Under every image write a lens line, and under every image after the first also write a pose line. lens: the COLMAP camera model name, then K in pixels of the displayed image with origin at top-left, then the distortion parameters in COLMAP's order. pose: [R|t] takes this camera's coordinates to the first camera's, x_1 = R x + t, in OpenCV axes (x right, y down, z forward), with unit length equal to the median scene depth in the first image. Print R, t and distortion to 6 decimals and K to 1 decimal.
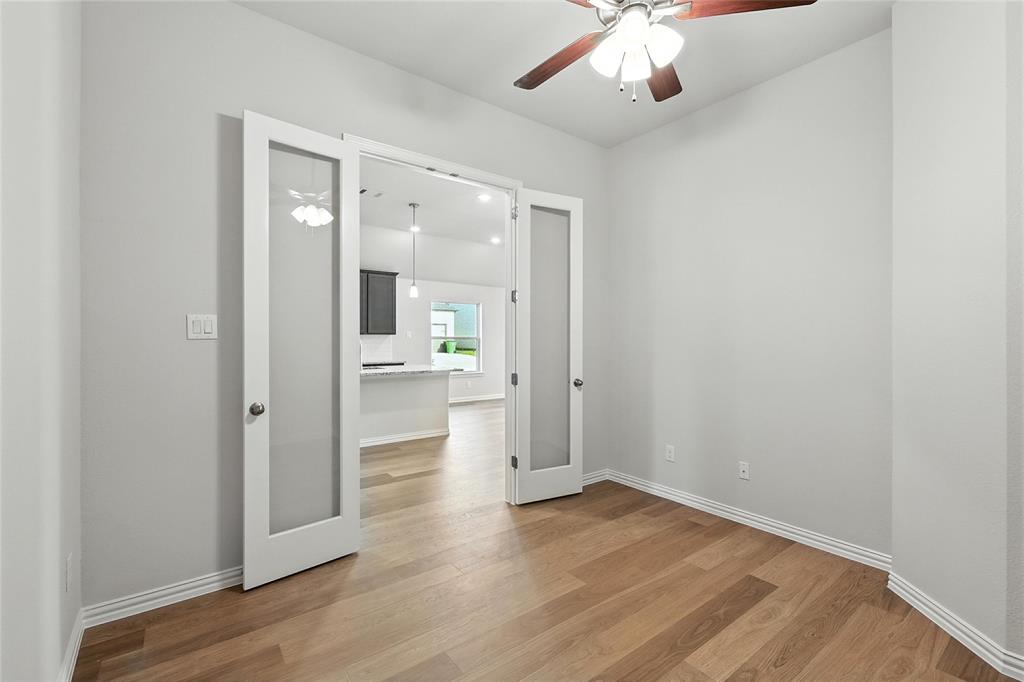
lens RADIAL K [[447.4, 0, 516.5], [0, 447.4, 338.5], [0, 0, 1]] dist [0.001736, 0.000940]
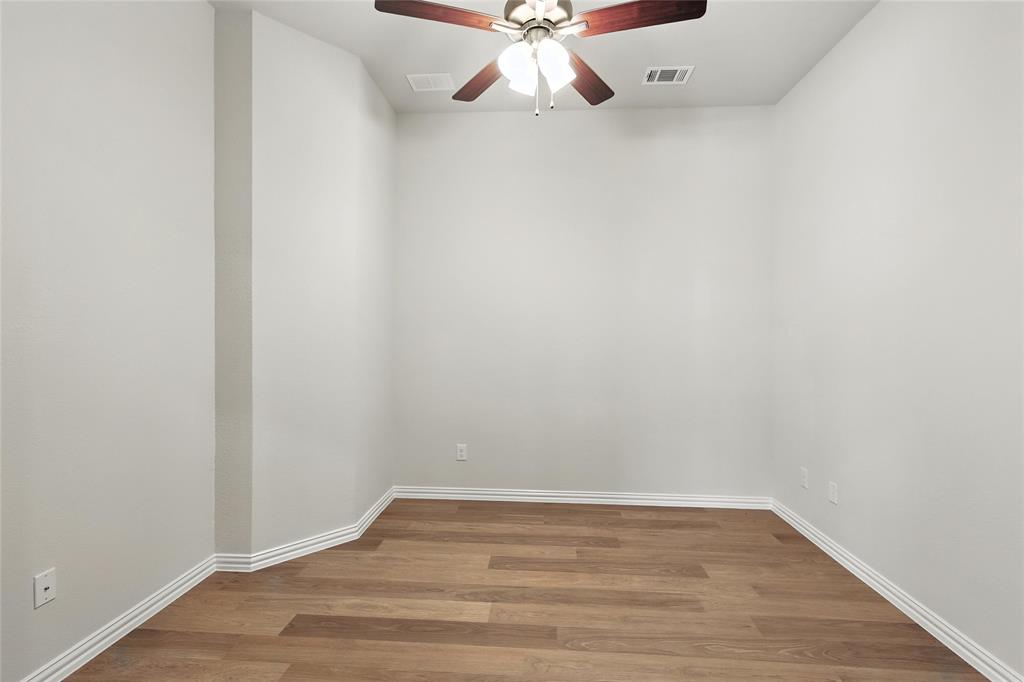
lens RADIAL K [[447.4, 0, 516.5], [0, 447.4, 338.5], [0, 0, 1]] dist [0.001736, 0.000940]
pose [[-0.740745, -0.006299, 0.671757, -0.372440], [-0.003010, 0.999977, 0.006058, 0.005742], [-0.671779, 0.002466, -0.740747, 1.565233]]
